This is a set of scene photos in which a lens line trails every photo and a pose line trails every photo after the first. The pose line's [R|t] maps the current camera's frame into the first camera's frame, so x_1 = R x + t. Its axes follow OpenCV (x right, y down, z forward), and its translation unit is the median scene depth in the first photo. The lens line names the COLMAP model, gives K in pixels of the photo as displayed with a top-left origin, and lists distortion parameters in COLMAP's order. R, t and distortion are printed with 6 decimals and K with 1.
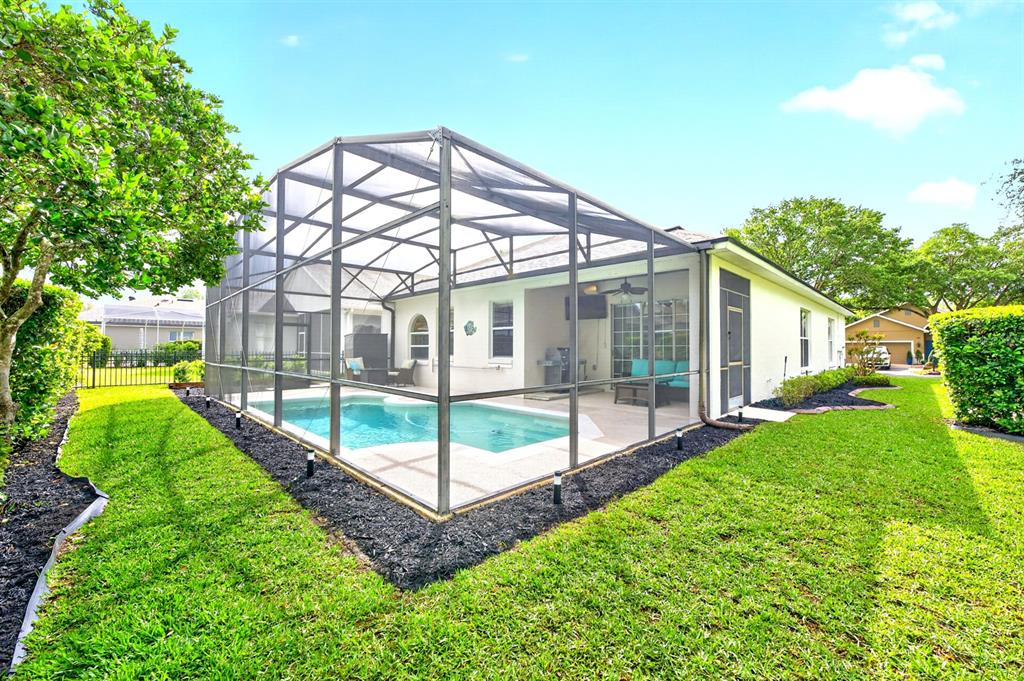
lens RADIAL K [[405.0, 0, 511.8], [0, 405.0, 345.6], [0, 0, 1]] dist [0.005495, 0.001456]
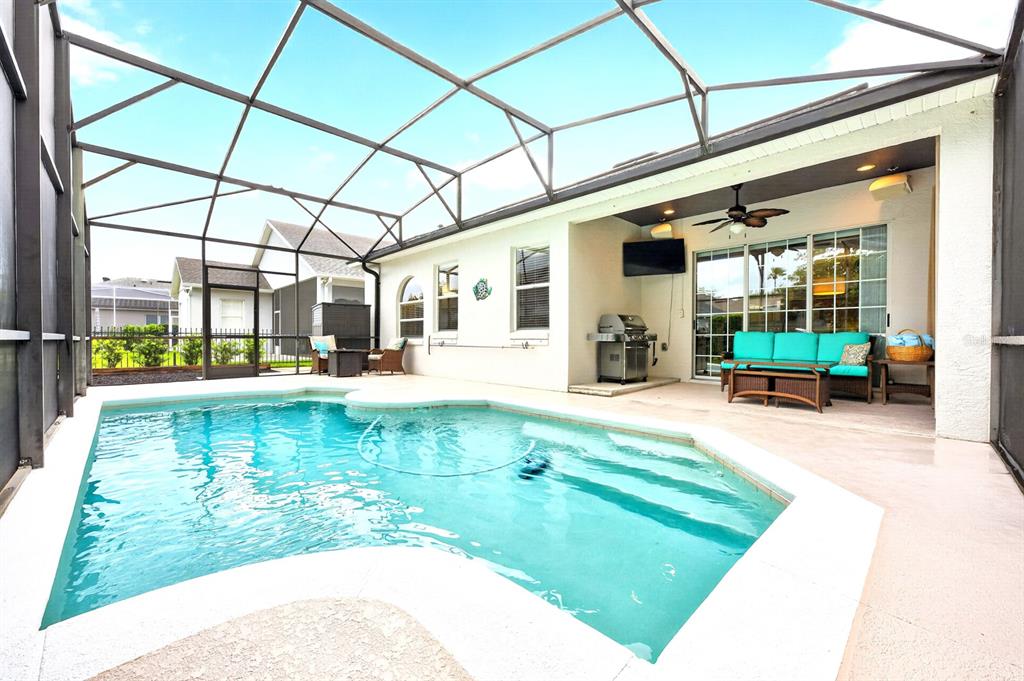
lens RADIAL K [[405.0, 0, 512.2], [0, 405.0, 338.6], [0, 0, 1]] dist [0.005495, 0.001456]
pose [[0.999986, 0.000401, -0.005339, -0.048598], [-0.000357, 0.999966, 0.008264, 0.035171], [0.005342, -0.008262, 0.999952, 0.315440]]
